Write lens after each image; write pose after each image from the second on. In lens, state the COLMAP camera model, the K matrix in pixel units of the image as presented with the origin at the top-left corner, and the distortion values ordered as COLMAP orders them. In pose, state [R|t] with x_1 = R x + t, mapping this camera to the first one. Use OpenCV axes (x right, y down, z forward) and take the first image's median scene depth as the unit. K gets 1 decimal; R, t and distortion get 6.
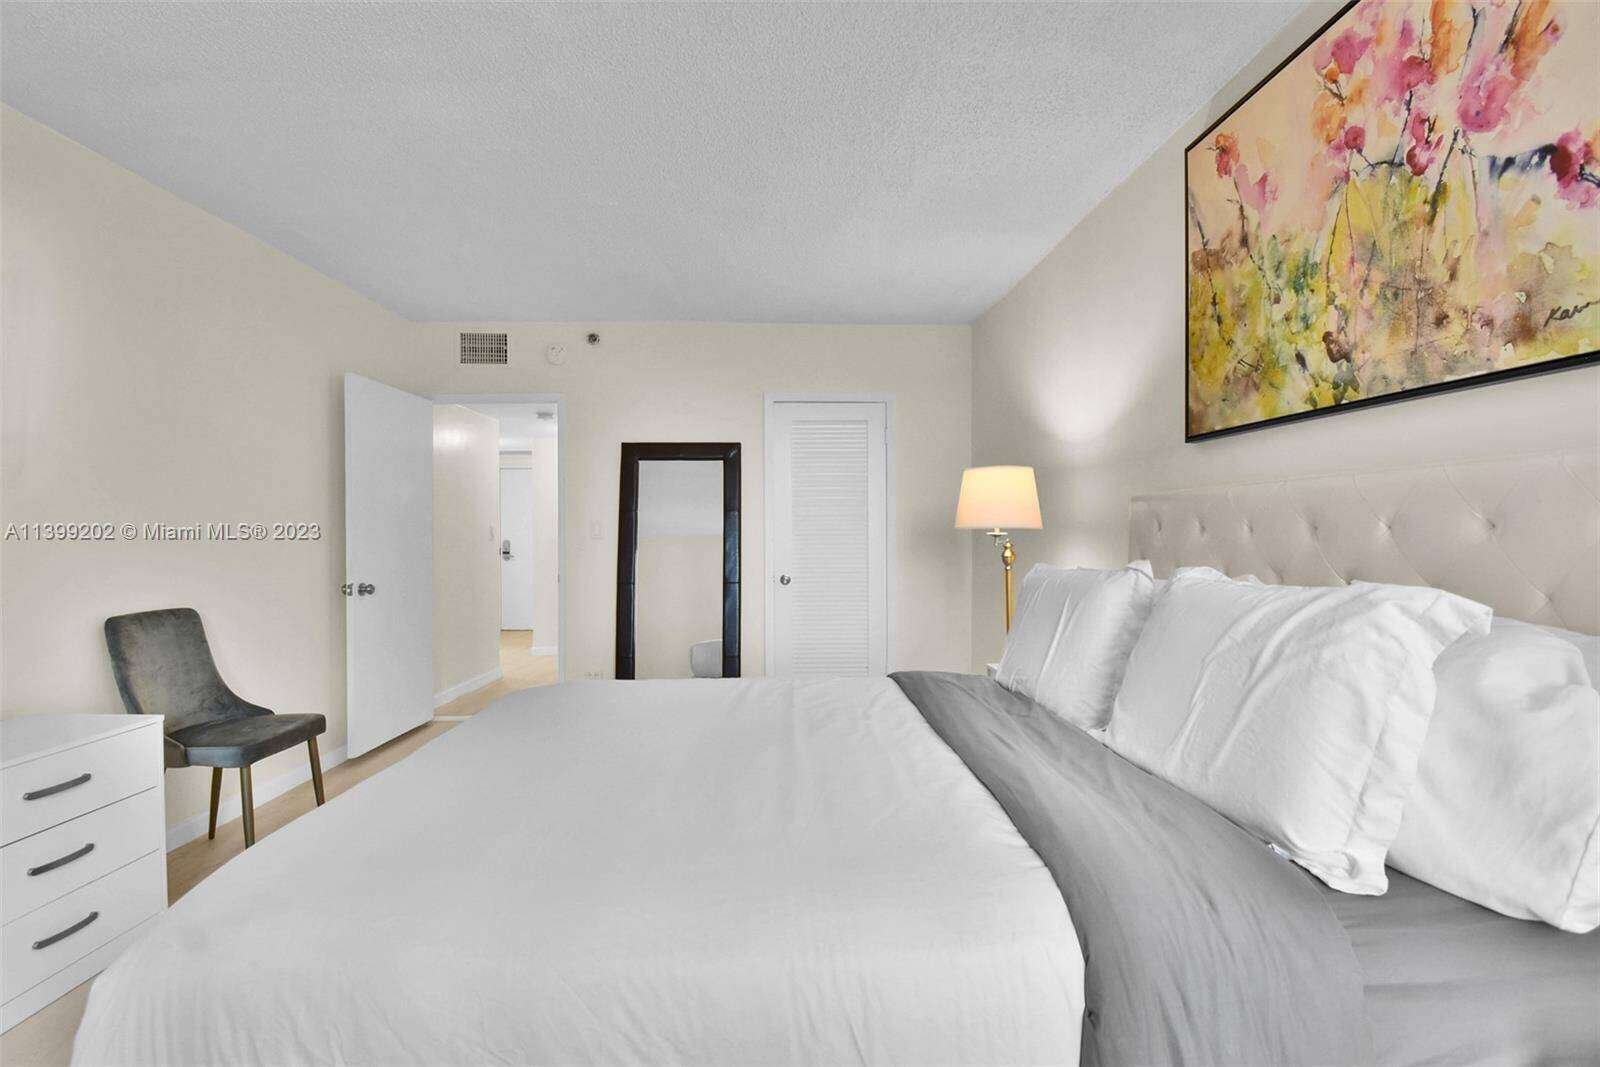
lens RADIAL K [[721.0, 0, 803.7], [0, 721.0, 541.5], [0, 0, 1]] dist [-0.001260, -0.016372]
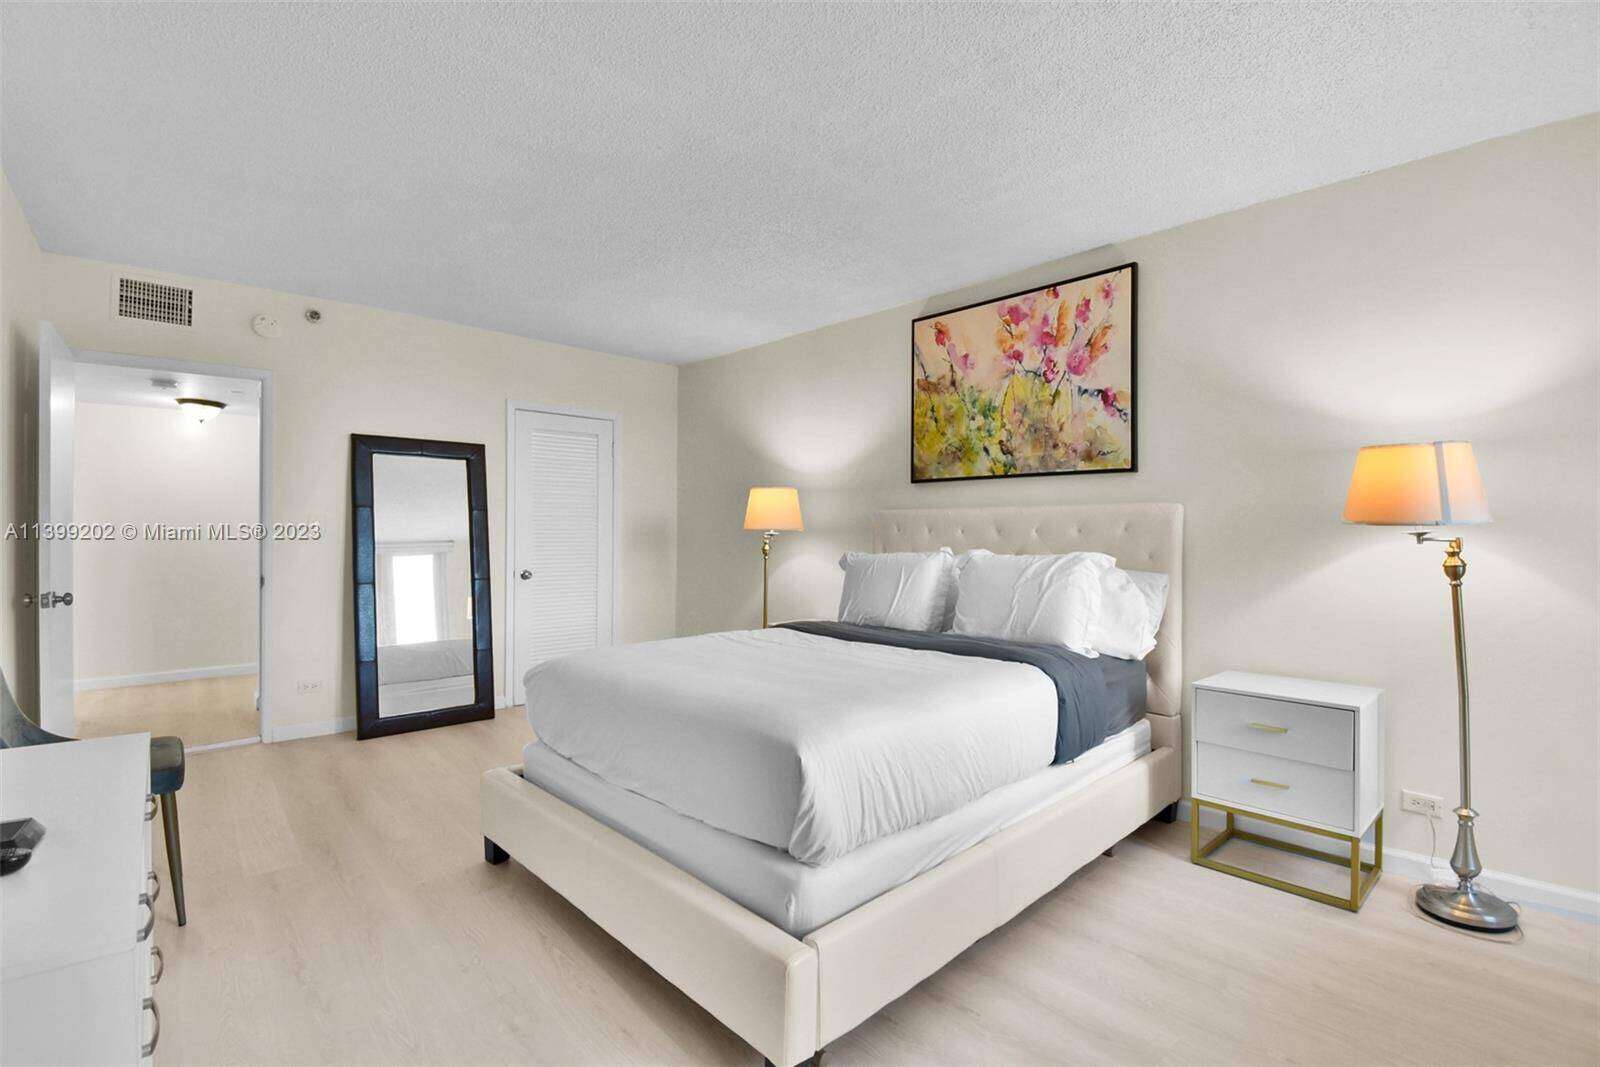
lens RADIAL K [[721.0, 0, 803.7], [0, 721.0, 541.5], [0, 0, 1]] dist [-0.001260, -0.016372]
pose [[0.753208, 0.000666, 0.657783, -1.122792], [0.000464, 0.999999, -0.001543, 0.014383], [-0.657783, 0.001467, 0.753206, -0.235952]]
